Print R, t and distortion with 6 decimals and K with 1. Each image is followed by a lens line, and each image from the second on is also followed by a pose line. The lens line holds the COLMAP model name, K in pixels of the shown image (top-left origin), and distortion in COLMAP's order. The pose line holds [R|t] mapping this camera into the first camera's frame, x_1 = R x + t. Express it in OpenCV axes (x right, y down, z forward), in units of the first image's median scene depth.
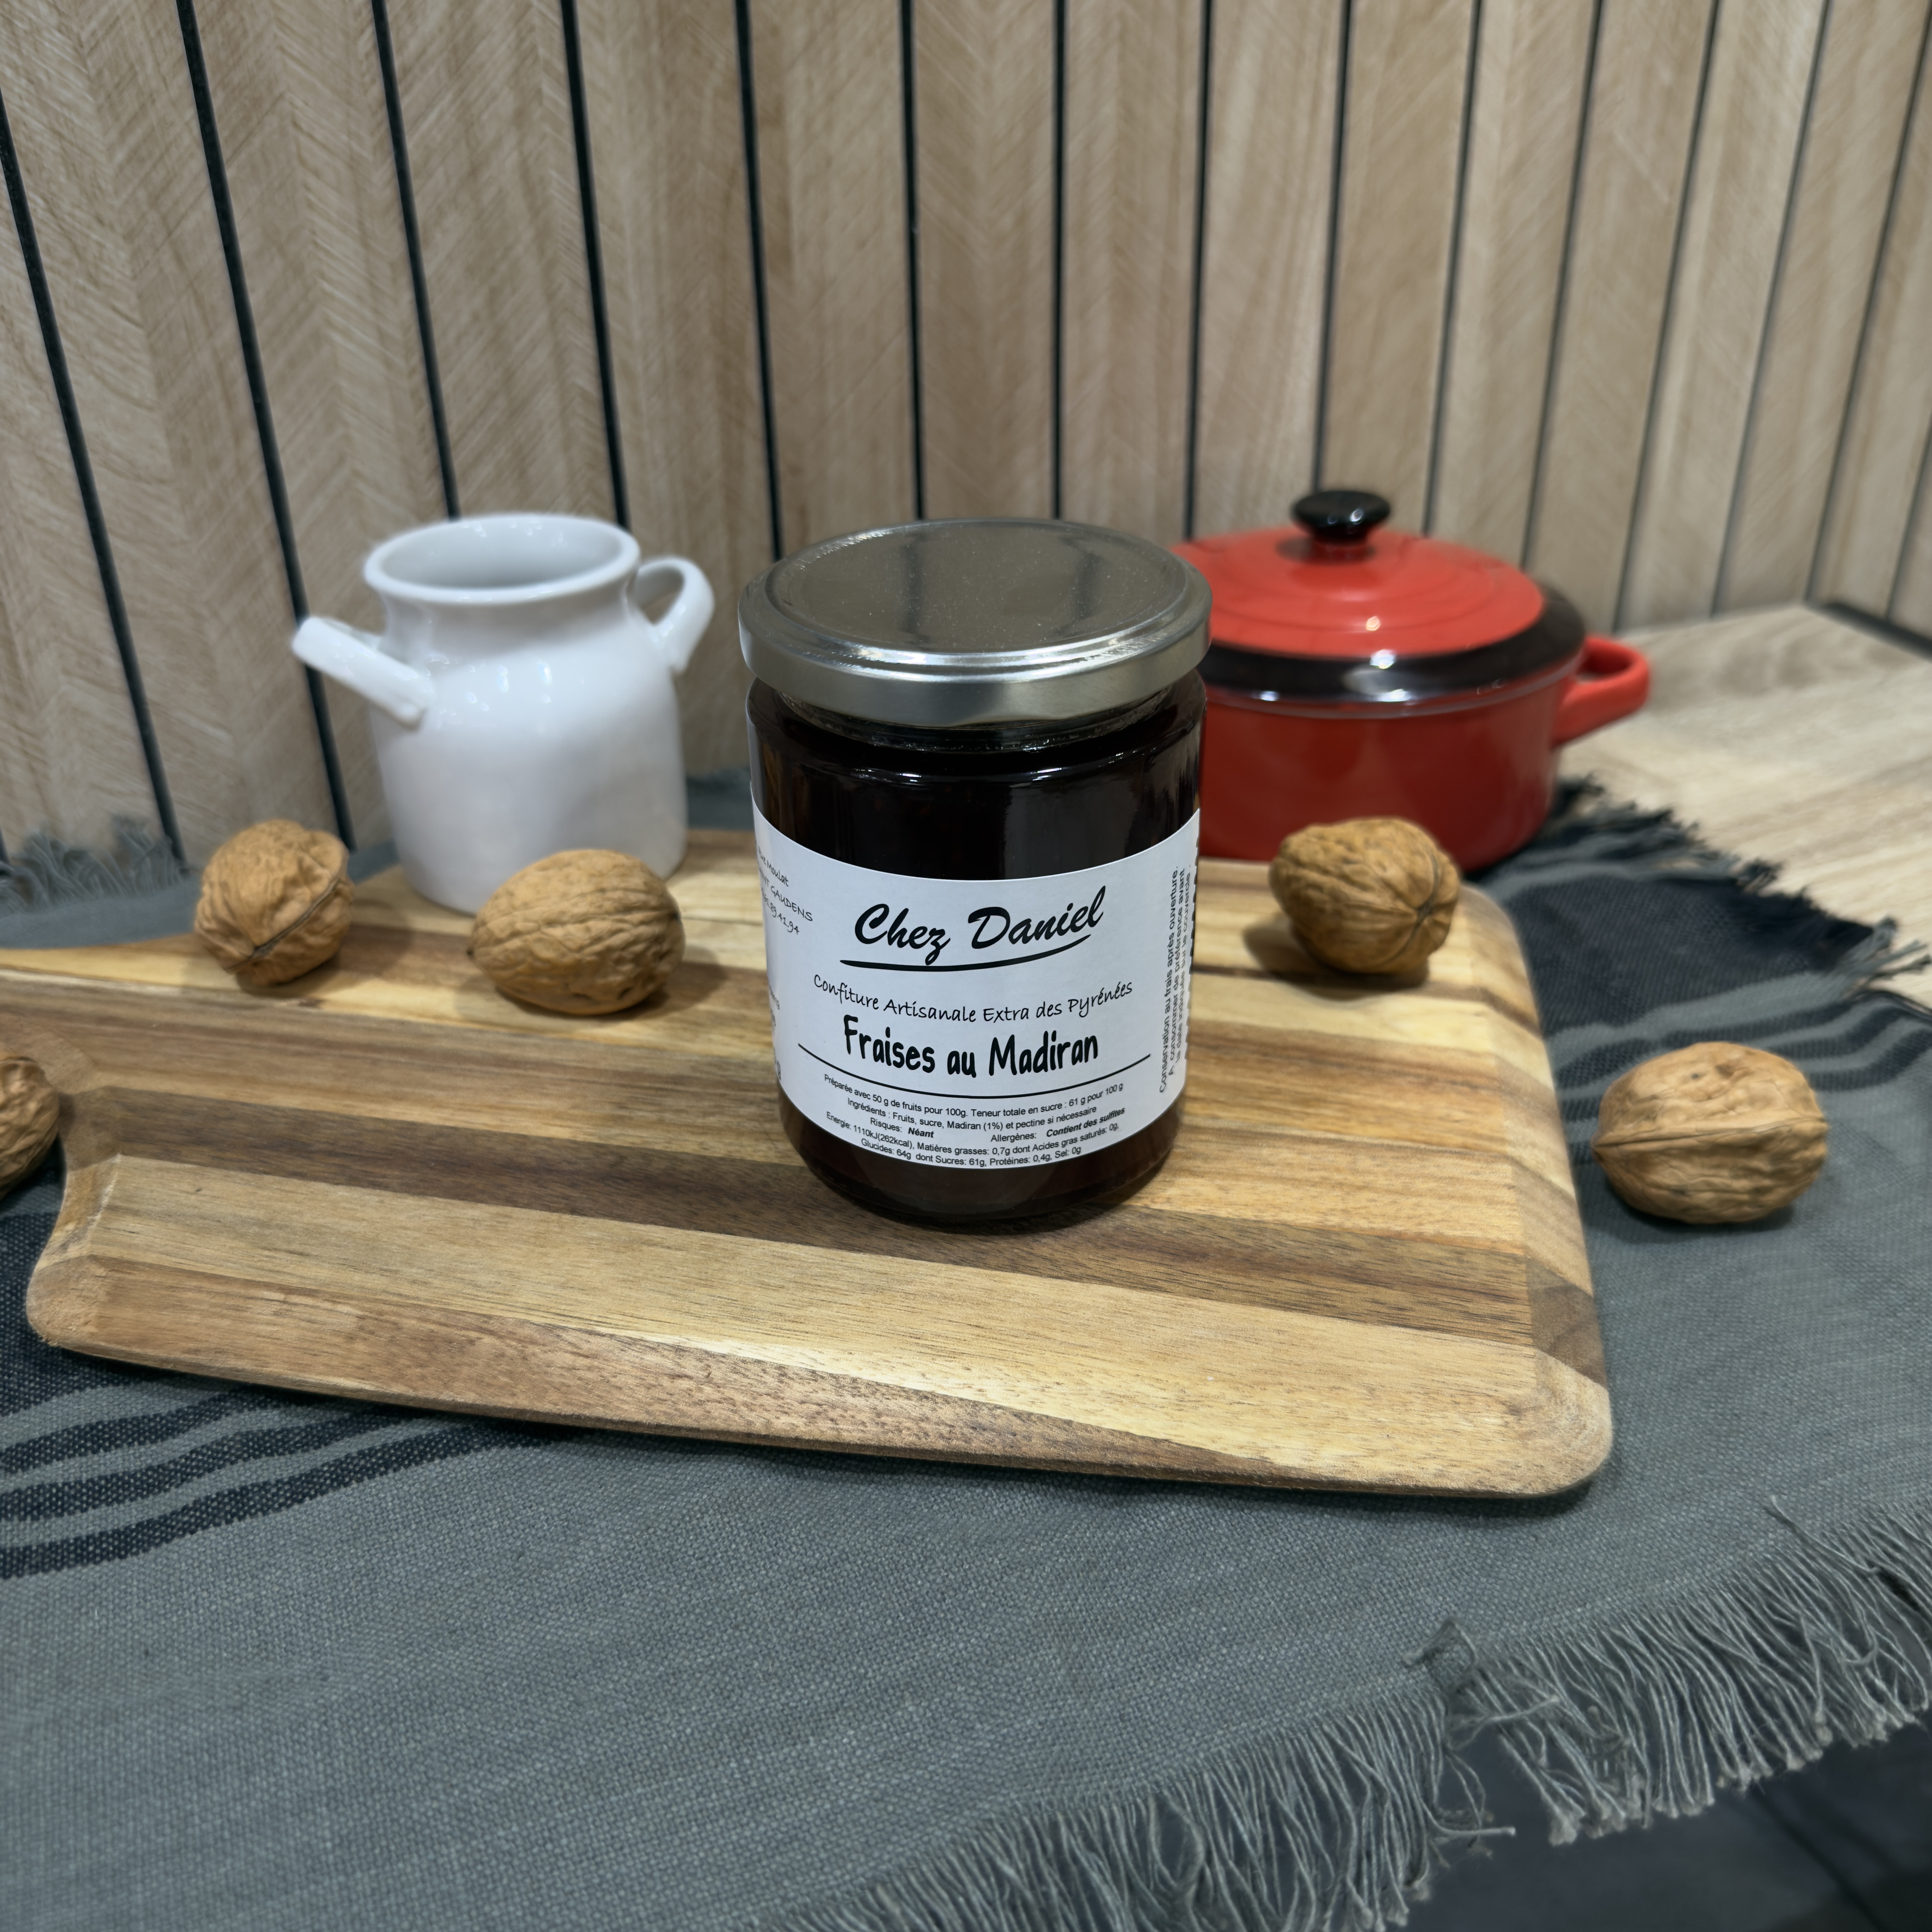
lens RADIAL K [[1821.3, 0, 965.0], [0, 1821.3, 967.2], [0, 0, 1]] dist [0.176387, -0.494010]
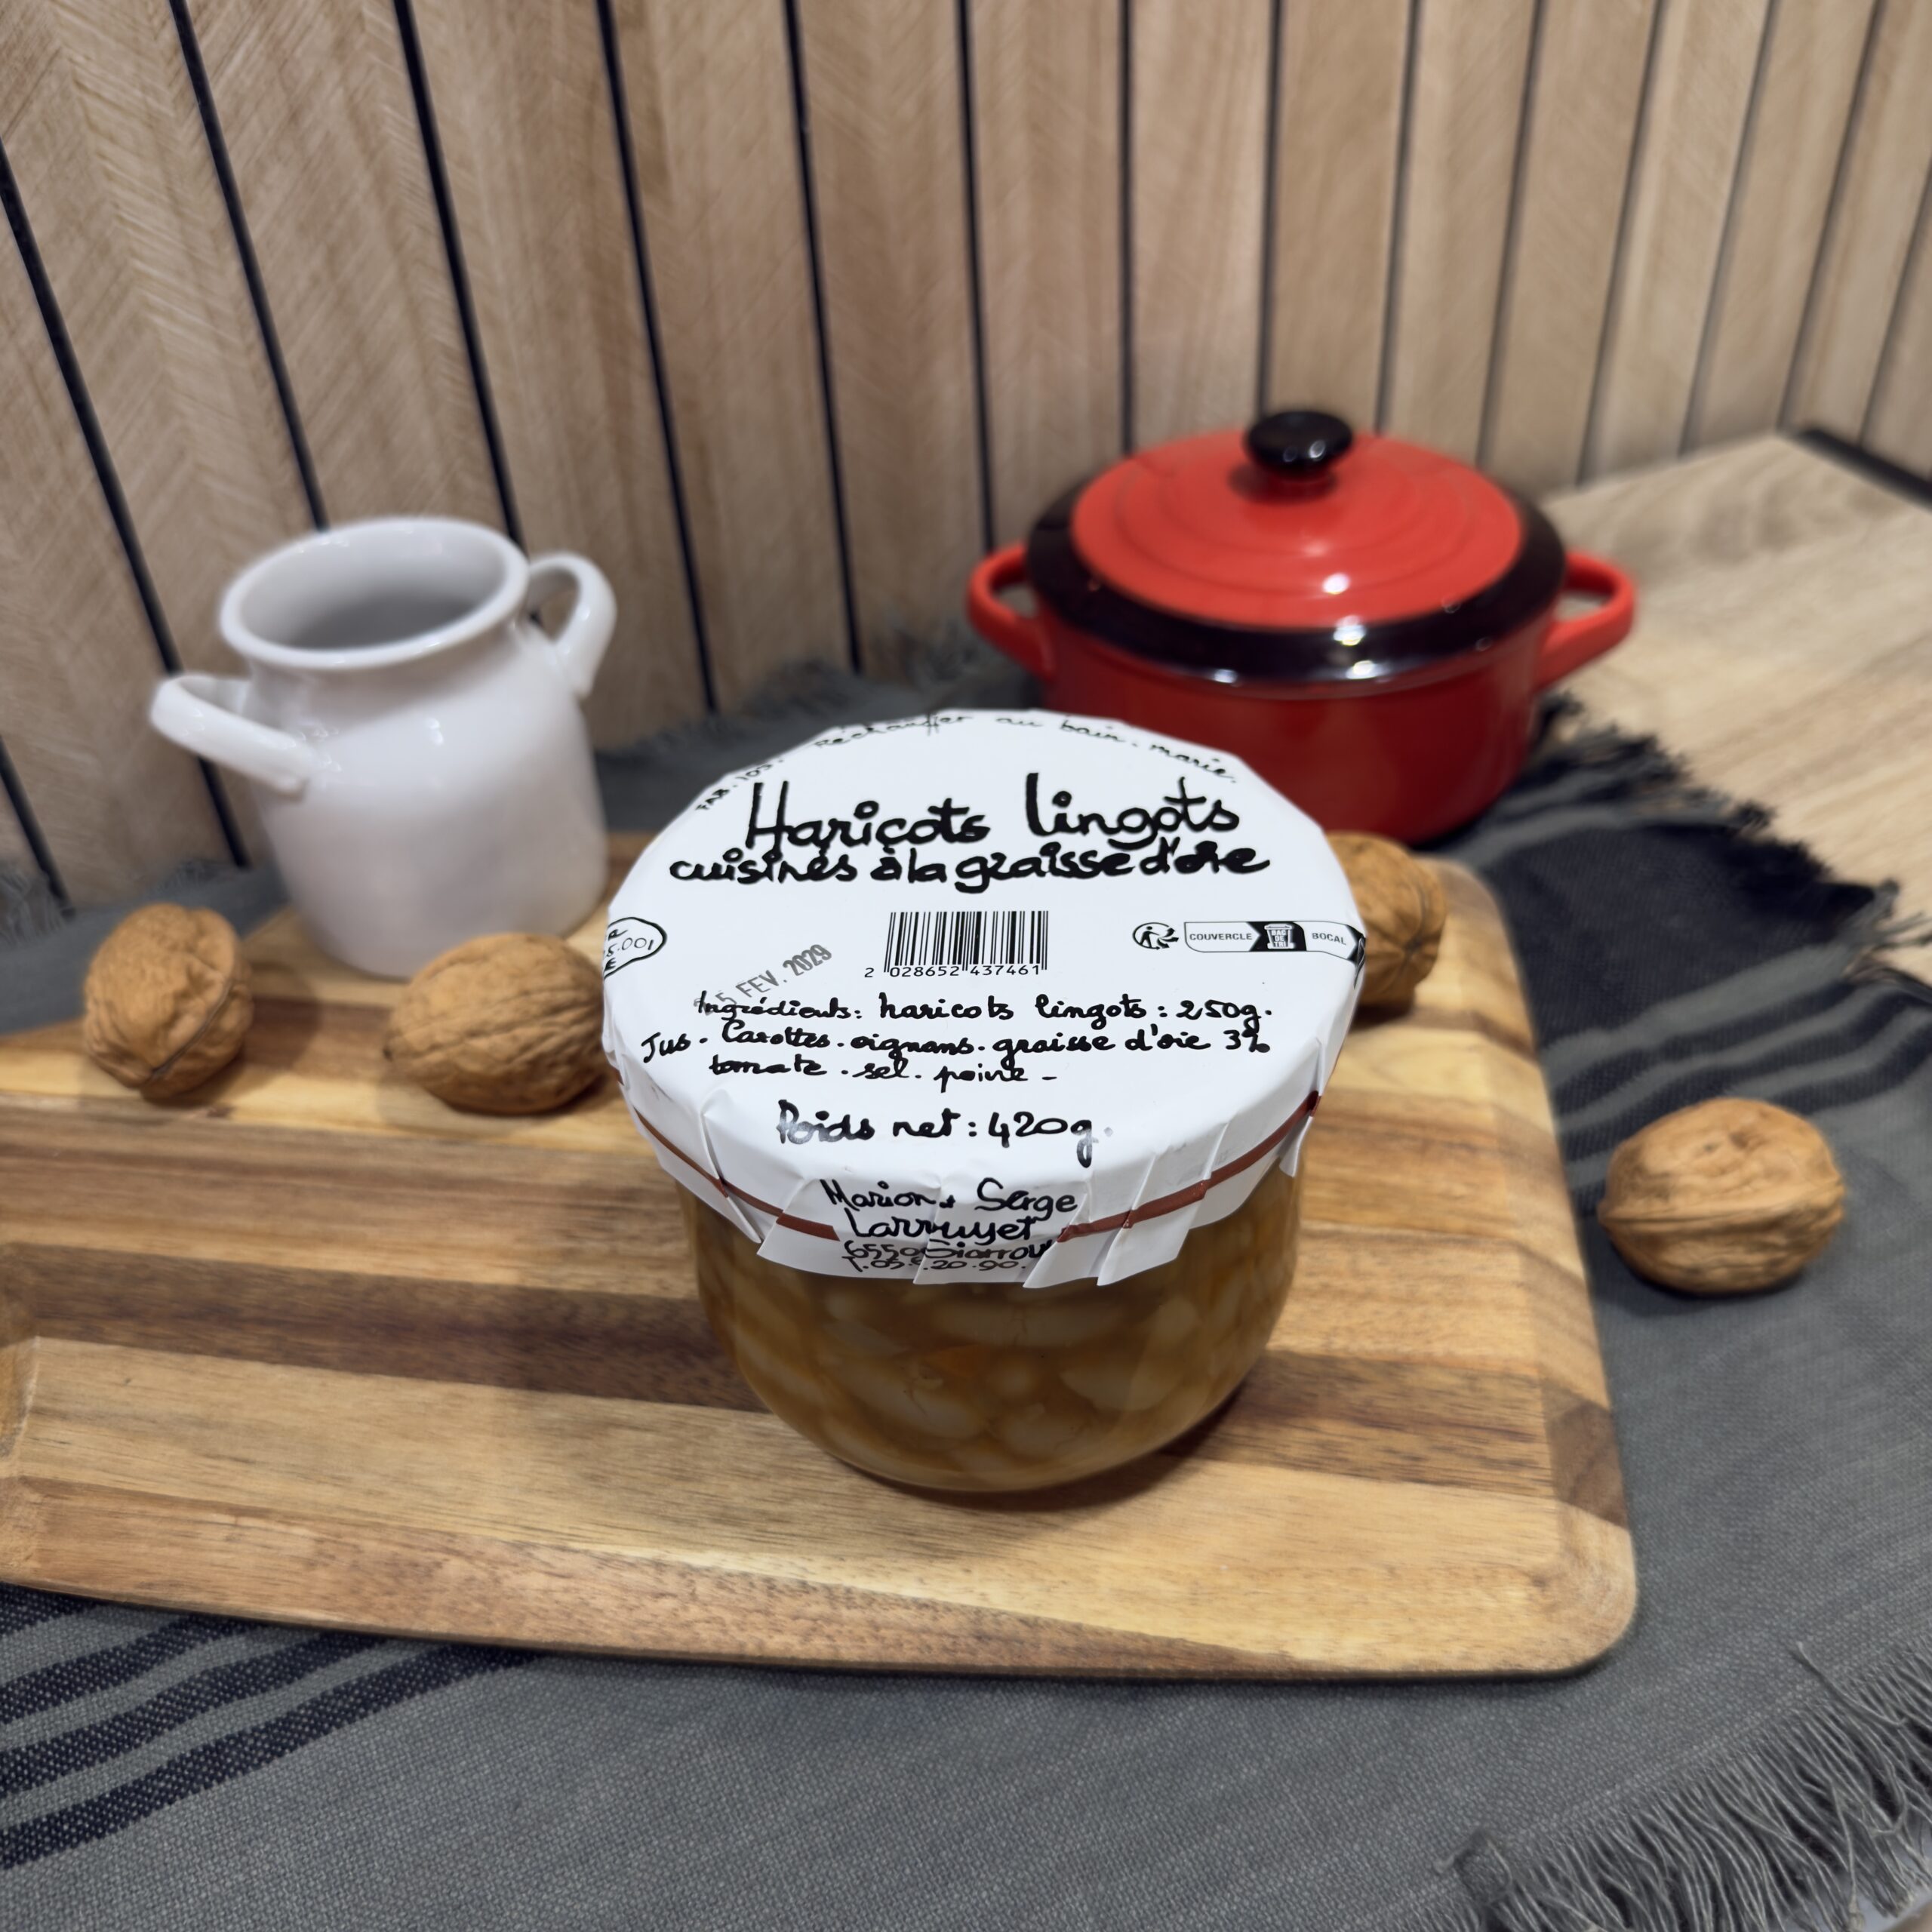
lens RADIAL K [[1861.8, 0, 960.5], [0, 1861.8, 960.3], [0, 0, 1]] dist [0.023503, -0.124426]
pose [[0.997374, -0.066425, 0.028848, -0.008424], [0.060971, 0.985162, 0.160434, -0.230400], [-0.039077, -0.158254, 0.986625, 0.098340]]
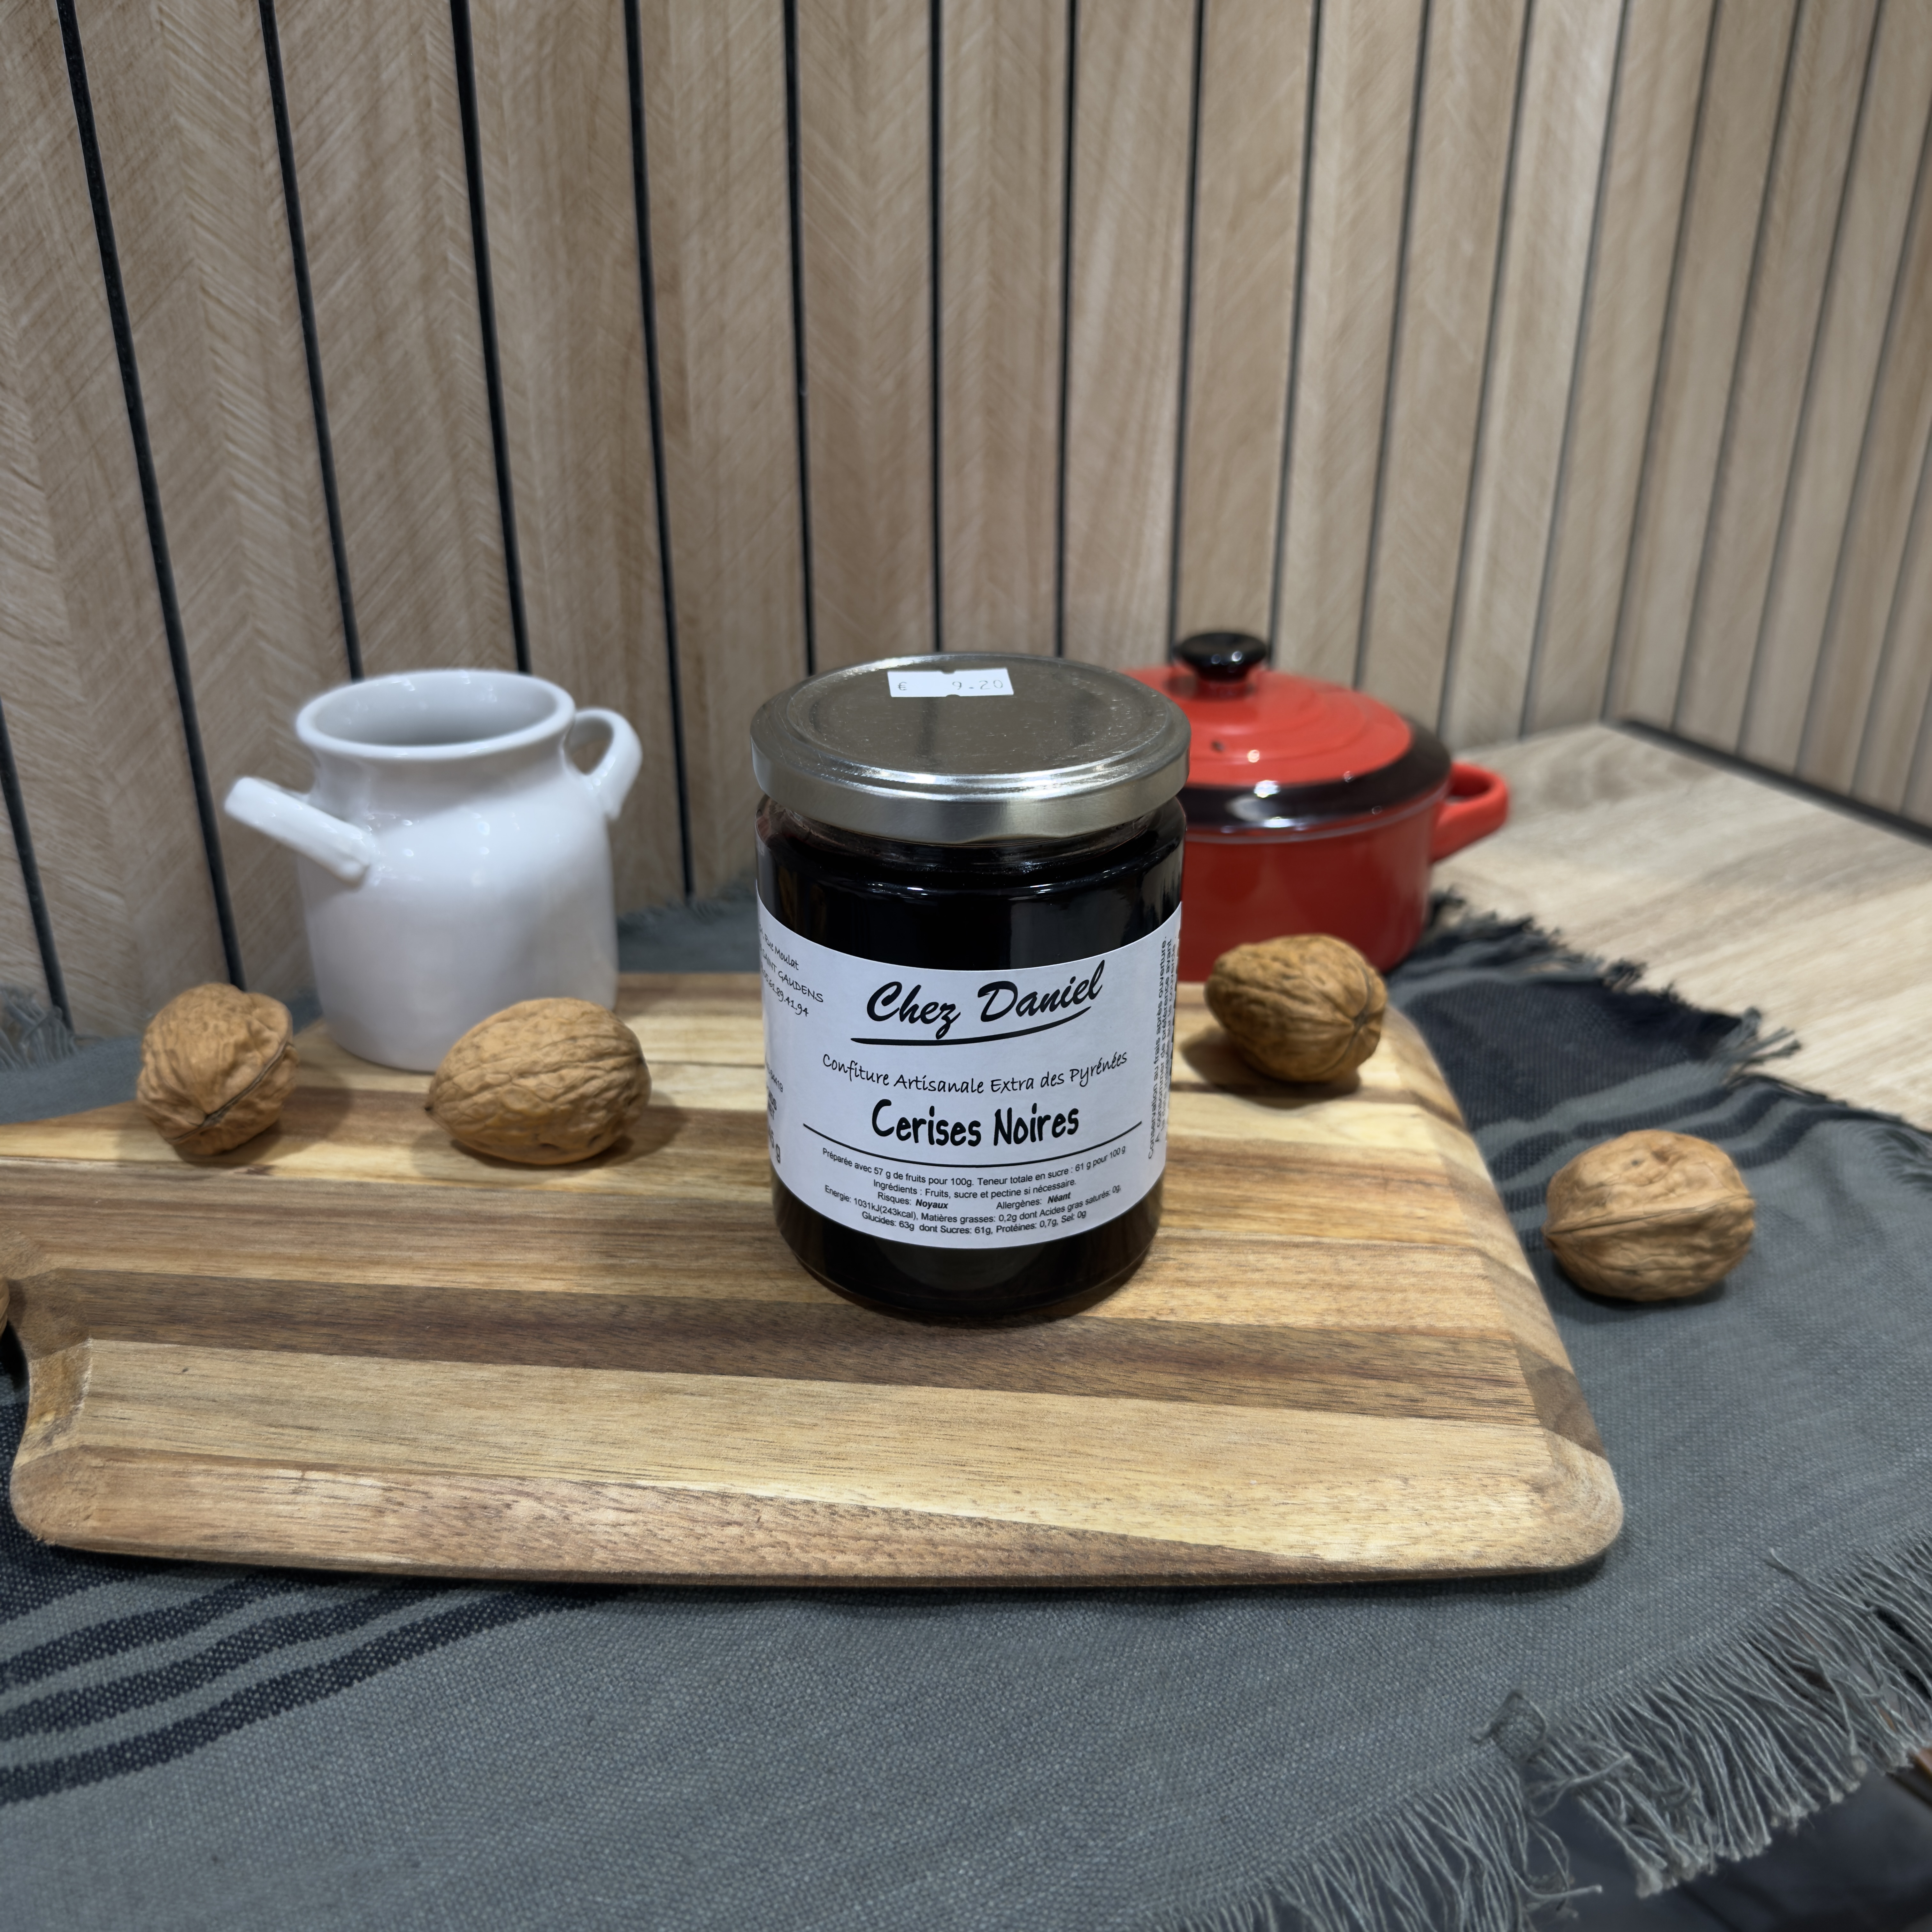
lens RADIAL K [[1825.0, 0, 963.6], [0, 1825.0, 960.9], [0, 0, 1]] dist [0.150695, -0.416053]
pose [[0.989968, -0.042622, 0.134711, -0.143779], [0.052379, 0.996190, -0.069732, -0.003826], [-0.131226, 0.076088, 0.988428, -0.023431]]
